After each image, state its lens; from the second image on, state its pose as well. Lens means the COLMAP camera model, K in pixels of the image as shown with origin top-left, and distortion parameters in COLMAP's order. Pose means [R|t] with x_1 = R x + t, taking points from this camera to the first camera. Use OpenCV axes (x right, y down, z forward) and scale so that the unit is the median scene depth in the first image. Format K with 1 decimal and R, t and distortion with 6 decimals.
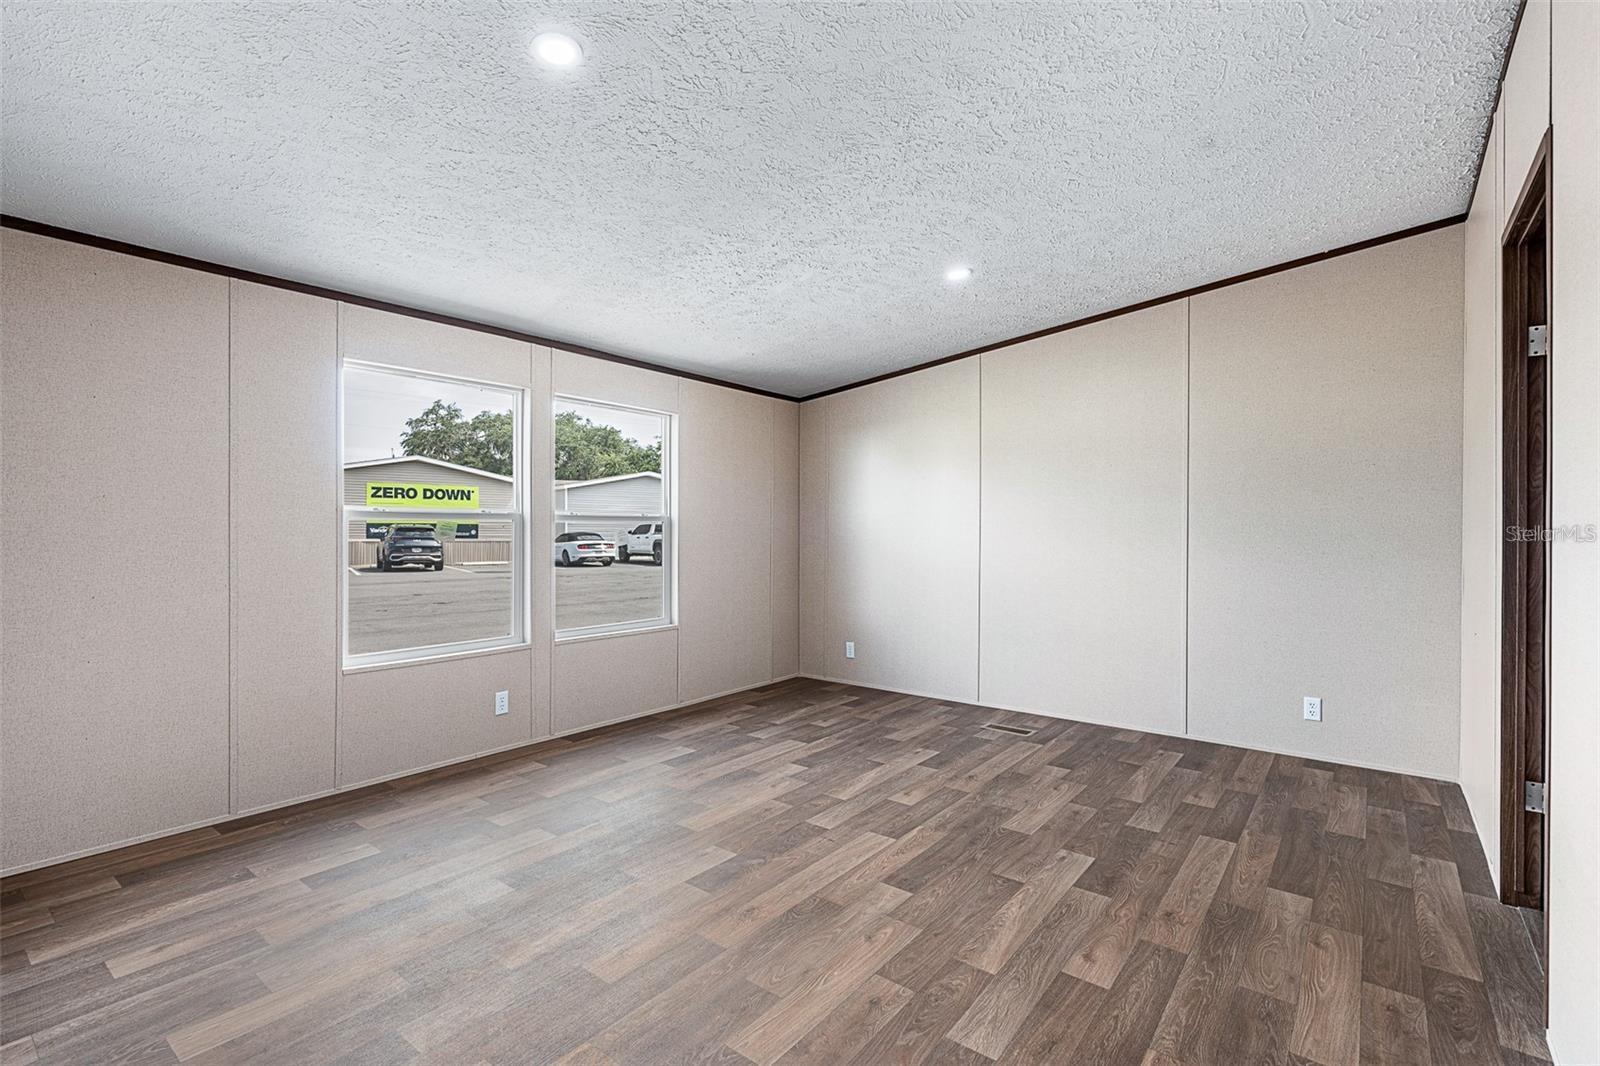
lens RADIAL K [[730.0, 0, 815.1], [0, 730.0, 558.5], [0, 0, 1]] dist [-0.001978, 0.001261]
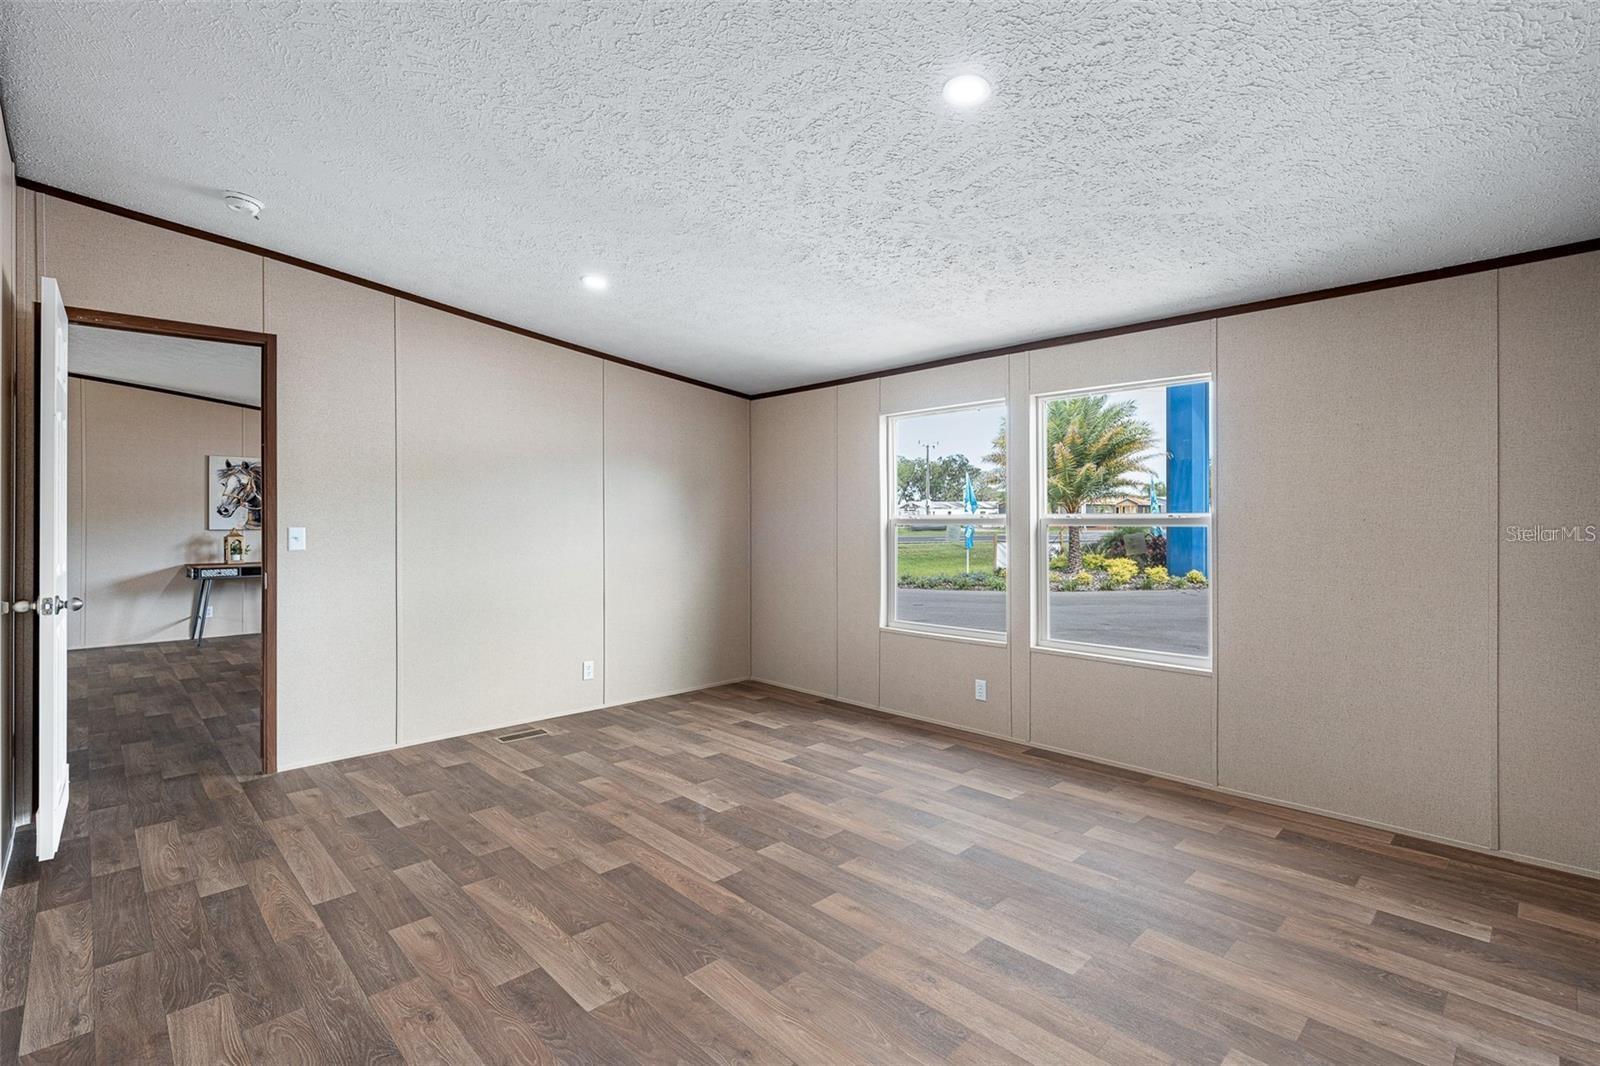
lens RADIAL K [[730.0, 0, 786.8], [0, 730.0, 542.9], [0, 0, 1]] dist [-0.001978, 0.001261]
pose [[-0.160192, 0.019229, -0.986899, 1.045282], [-0.036483, 0.999012, 0.025386, -0.064315], [0.986411, 0.040072, -0.159332, 1.294888]]
